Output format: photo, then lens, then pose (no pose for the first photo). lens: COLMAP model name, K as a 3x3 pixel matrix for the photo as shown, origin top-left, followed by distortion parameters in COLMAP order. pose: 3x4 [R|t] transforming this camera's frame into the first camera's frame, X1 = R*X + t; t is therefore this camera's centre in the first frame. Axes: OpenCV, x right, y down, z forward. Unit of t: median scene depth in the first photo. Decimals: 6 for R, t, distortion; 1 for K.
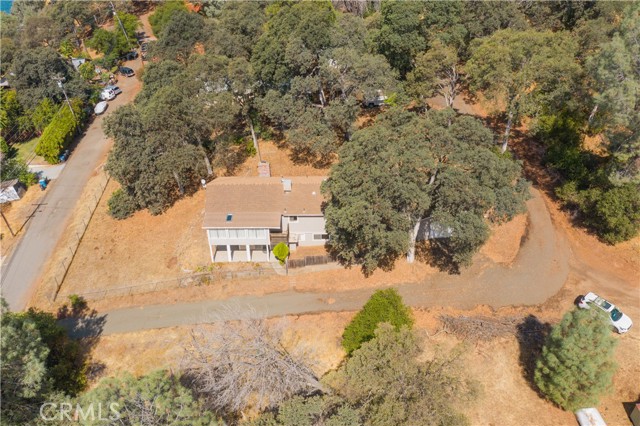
lens RADIAL K [[505.1, 0, 321.3], [0, 505.1, 213.7], [0, 0, 1]] dist [-0.005109, -0.005274]
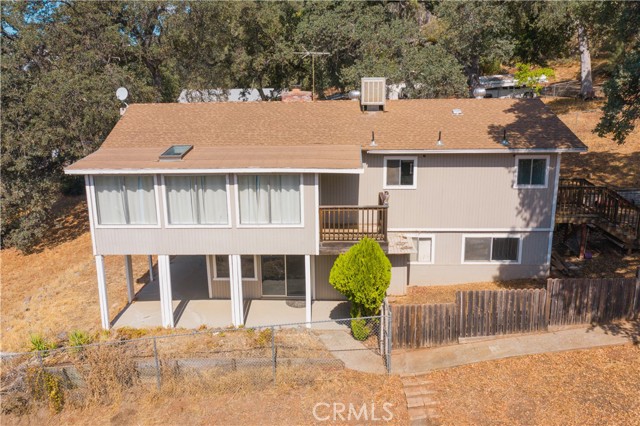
lens RADIAL K [[505.1, 0, 319.2], [0, 505.1, 211.0], [0, 0, 1]] dist [-0.005109, -0.005274]
pose [[0.999689, 0.012504, -0.021578, -0.095531], [-0.019040, 0.941468, -0.336564, 0.128553], [0.016107, 0.336870, 0.941413, 0.739043]]
